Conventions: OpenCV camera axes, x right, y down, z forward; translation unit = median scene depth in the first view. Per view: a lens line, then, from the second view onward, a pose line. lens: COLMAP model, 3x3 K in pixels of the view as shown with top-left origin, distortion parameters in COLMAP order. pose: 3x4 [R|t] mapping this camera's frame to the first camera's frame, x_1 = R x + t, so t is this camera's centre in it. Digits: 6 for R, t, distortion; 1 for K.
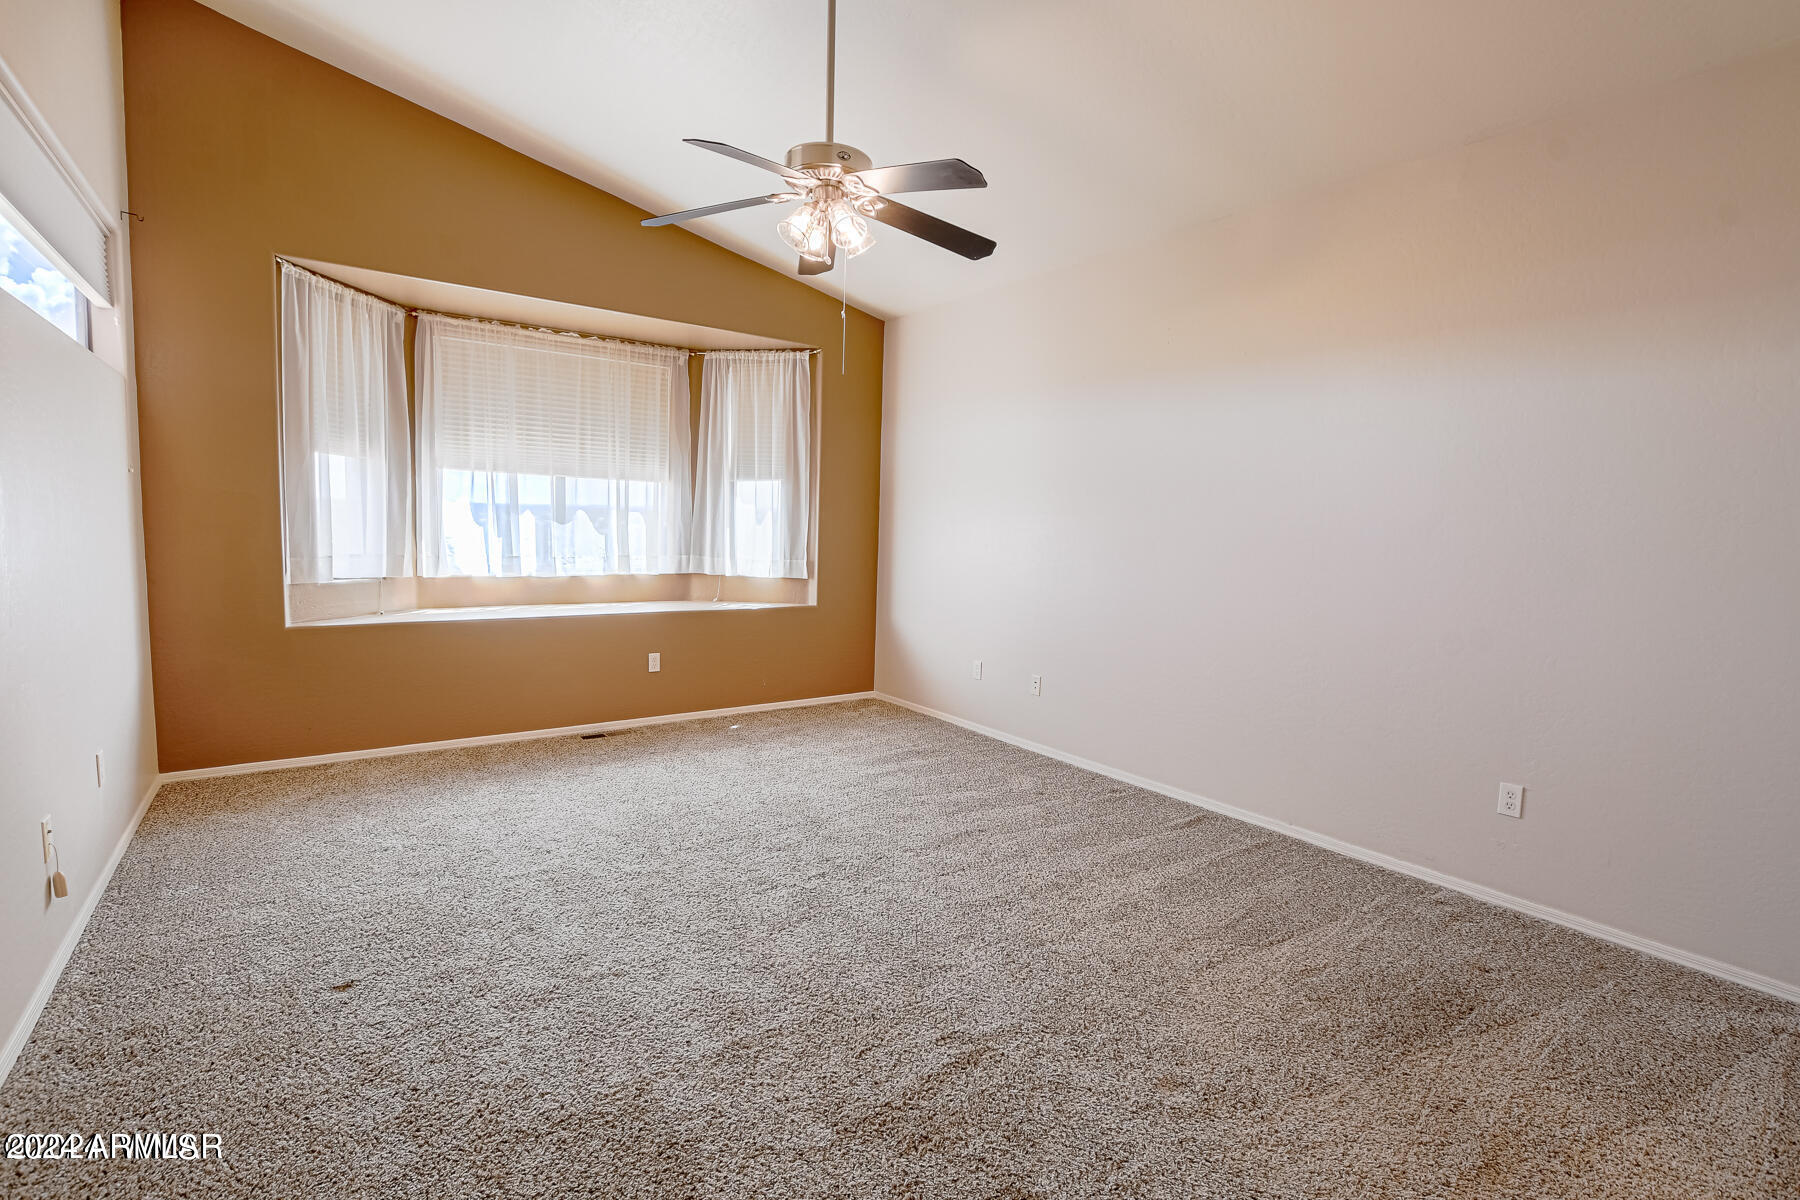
lens RADIAL K [[805.7, 0, 893.5], [0, 805.7, 600.4], [0, 0, 1]] dist [-0.024465, 0.000009]
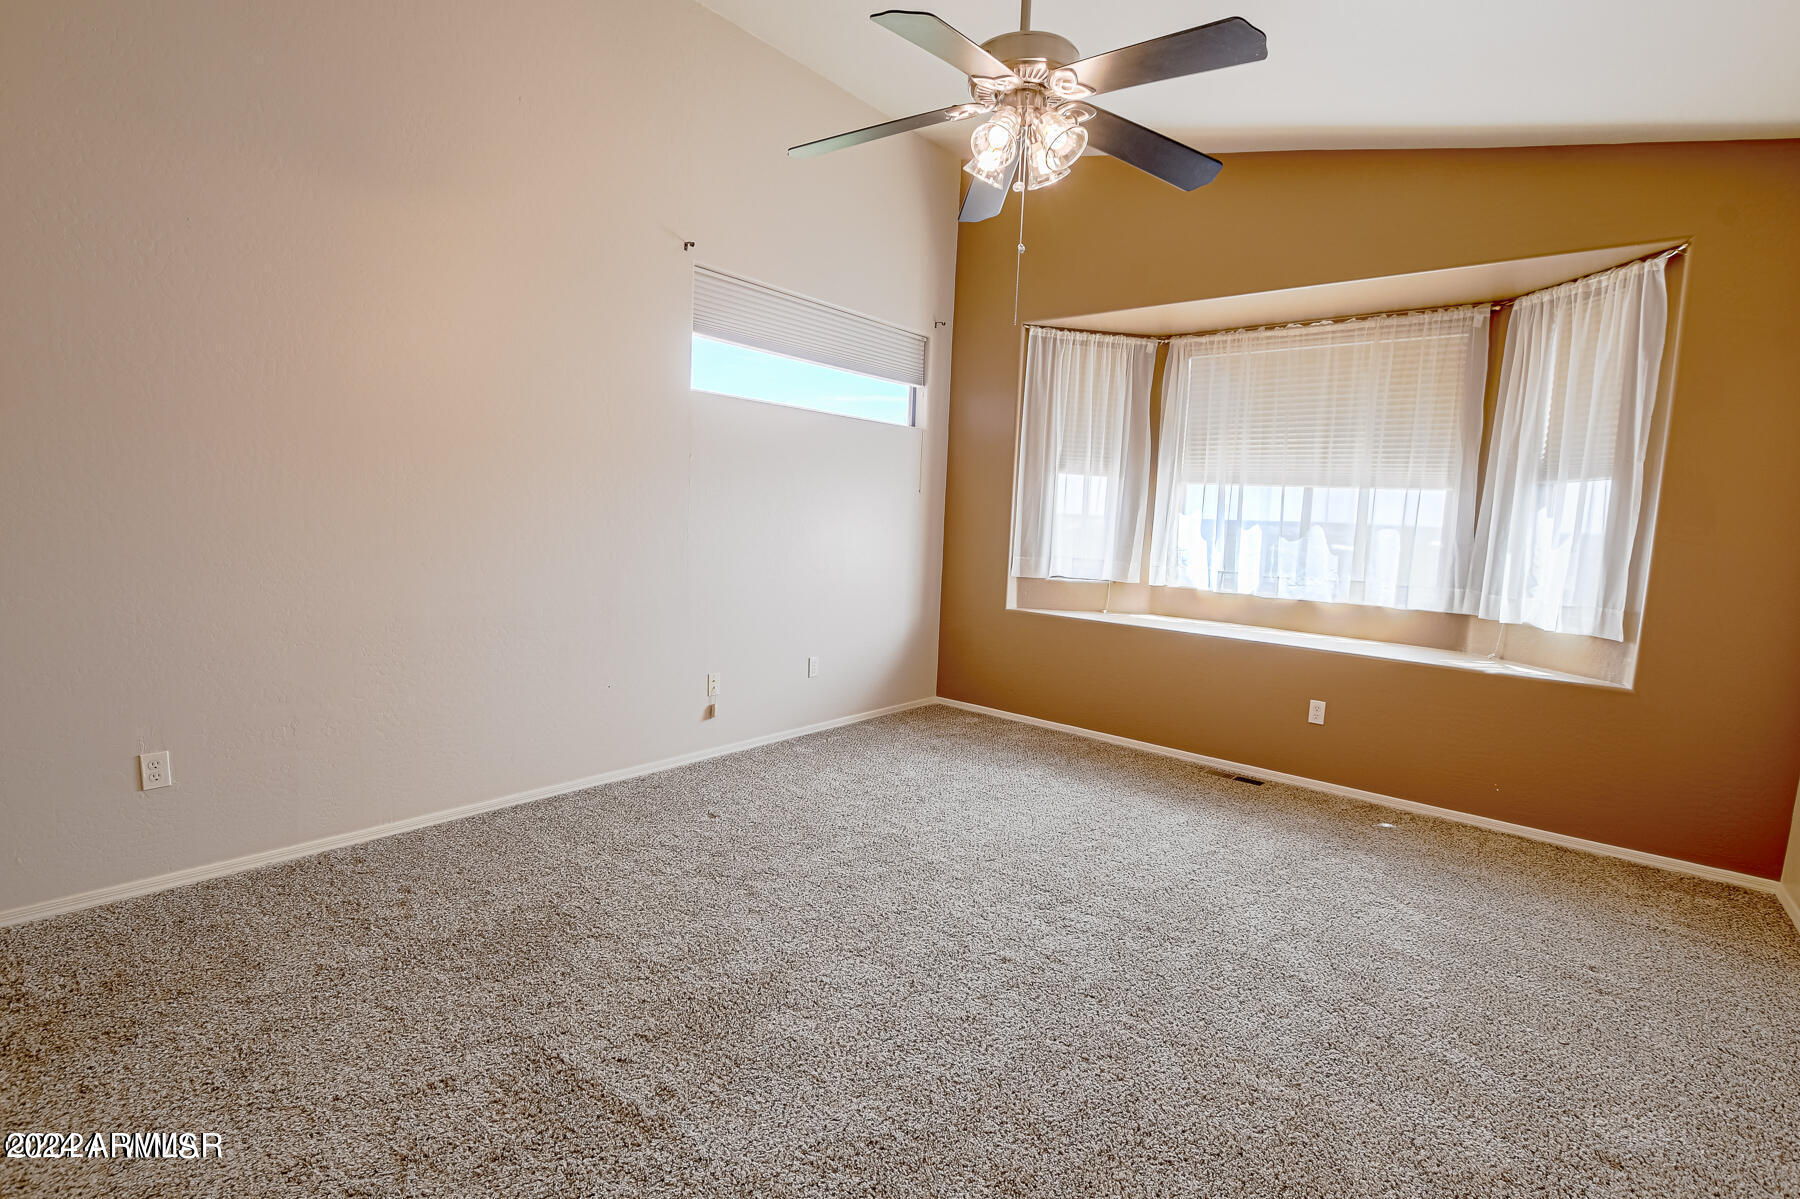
lens RADIAL K [[805.7, 0, 893.5], [0, 805.7, 599.9], [0, 0, 1]] dist [-0.024465, 0.000009]
pose [[0.240311, 0.085221, -0.966948, 0.356243], [-0.128521, 0.990162, 0.055326, -0.023121], [0.962150, 0.110978, 0.248899, 0.377683]]
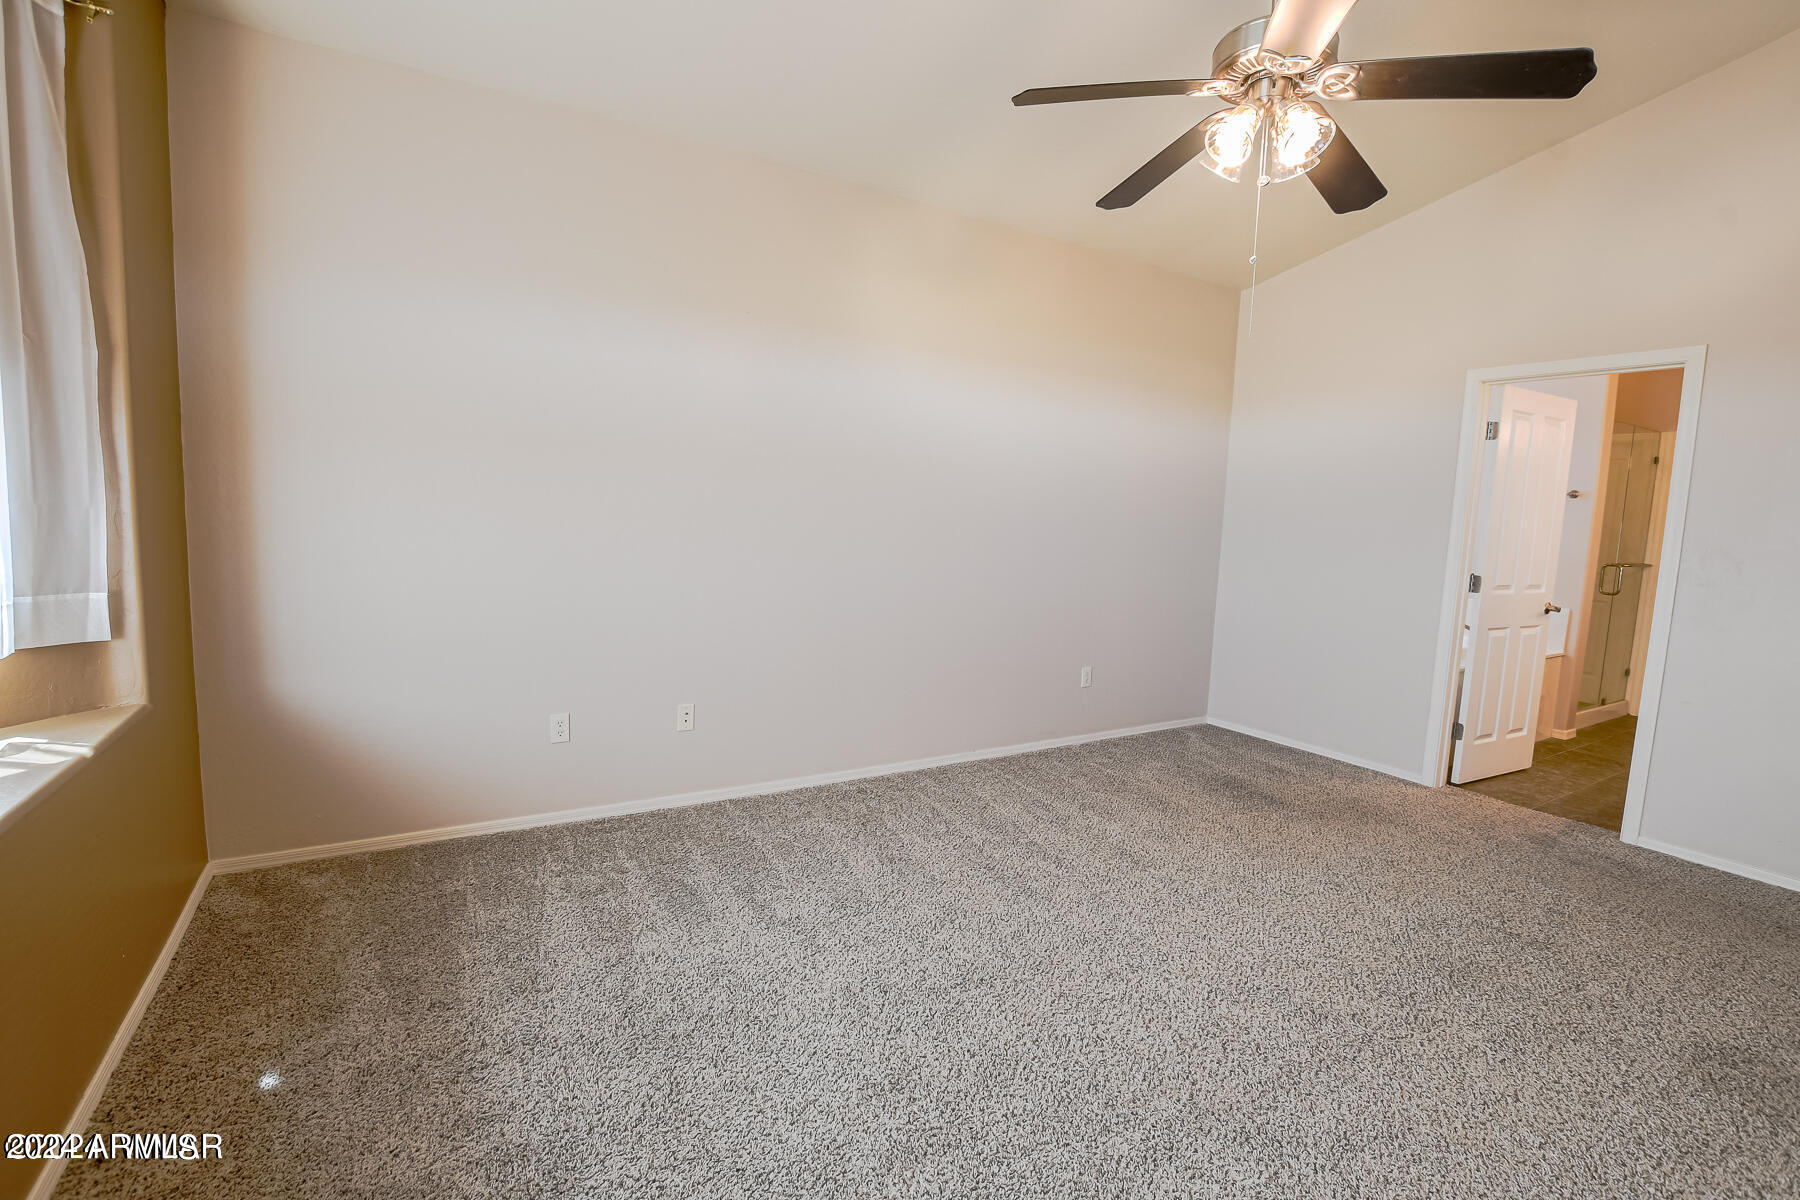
lens RADIAL K [[805.7, 0, 893.5], [0, 805.7, 600.4], [0, 0, 1]] dist [-0.024465, 0.000009]
pose [[0.083695, -0.130806, 0.987869, -0.475281], [0.058561, 0.990279, 0.126164, -0.074724], [-0.994769, 0.047291, 0.090541, 0.681770]]
